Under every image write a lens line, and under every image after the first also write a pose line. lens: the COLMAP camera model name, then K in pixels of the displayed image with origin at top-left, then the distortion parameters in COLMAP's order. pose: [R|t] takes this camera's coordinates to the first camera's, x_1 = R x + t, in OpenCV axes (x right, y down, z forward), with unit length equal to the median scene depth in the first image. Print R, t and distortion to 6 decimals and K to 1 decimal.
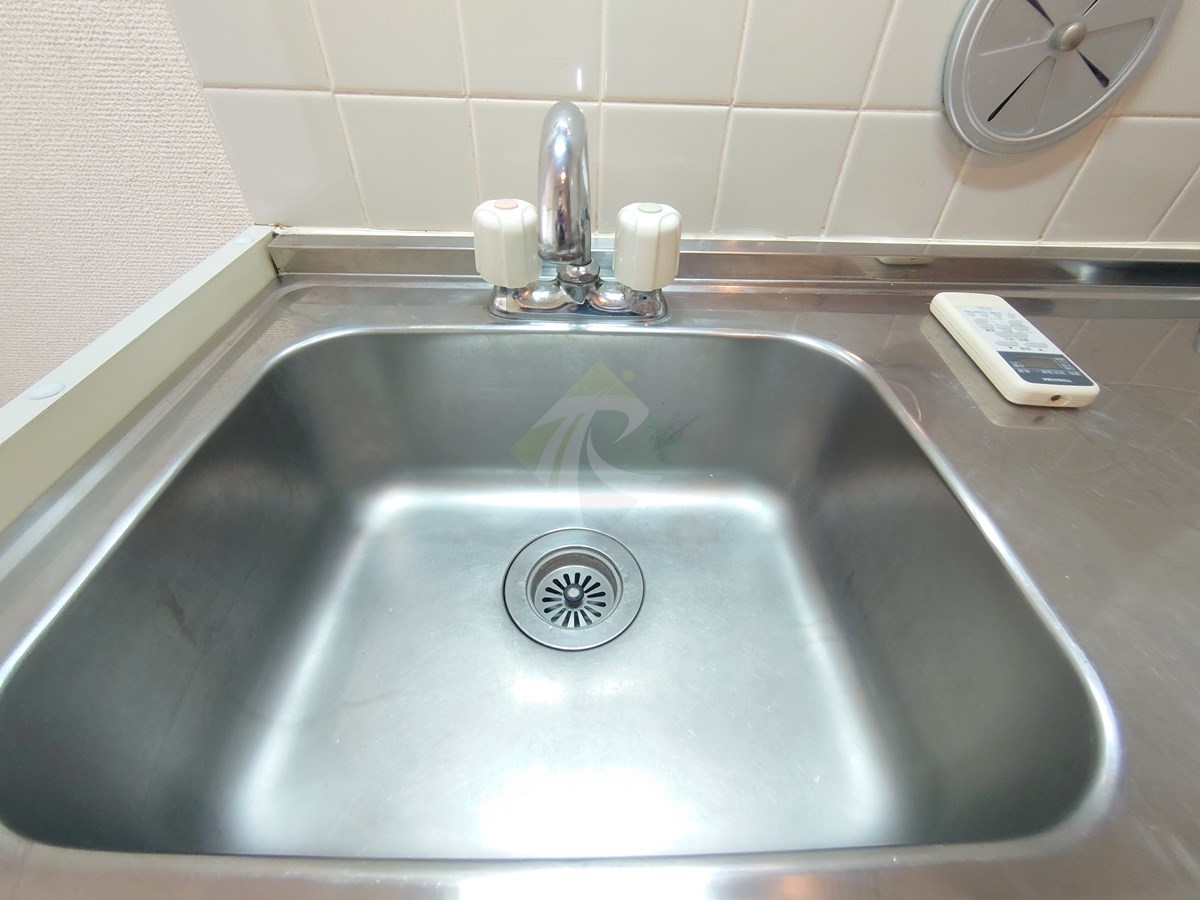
lens RADIAL K [[513.1, 0, 603.3], [0, 513.1, 453.5], [0, 0, 1]] dist [-0.003550, 0.000698]
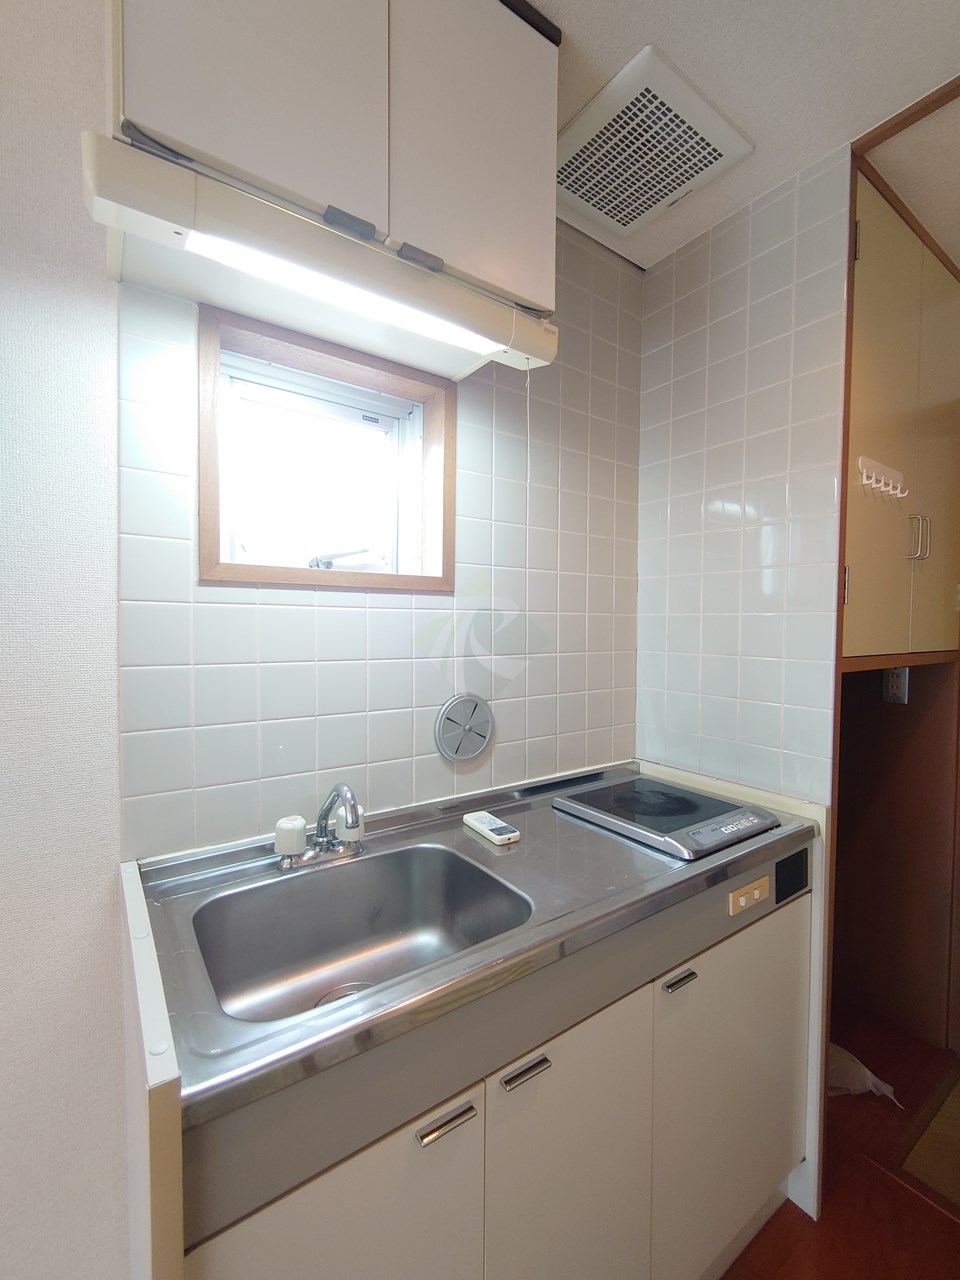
lens RADIAL K [[547.4, 0, 478.3], [0, 547.4, 636.7], [0, 0, 1]] dist [-0.003550, 0.000698]
pose [[0.831915, -0.032063, 0.553976, -0.794466], [0.385528, 0.751431, -0.535462, 0.524656], [-0.399106, 0.659032, 0.637488, -1.402166]]
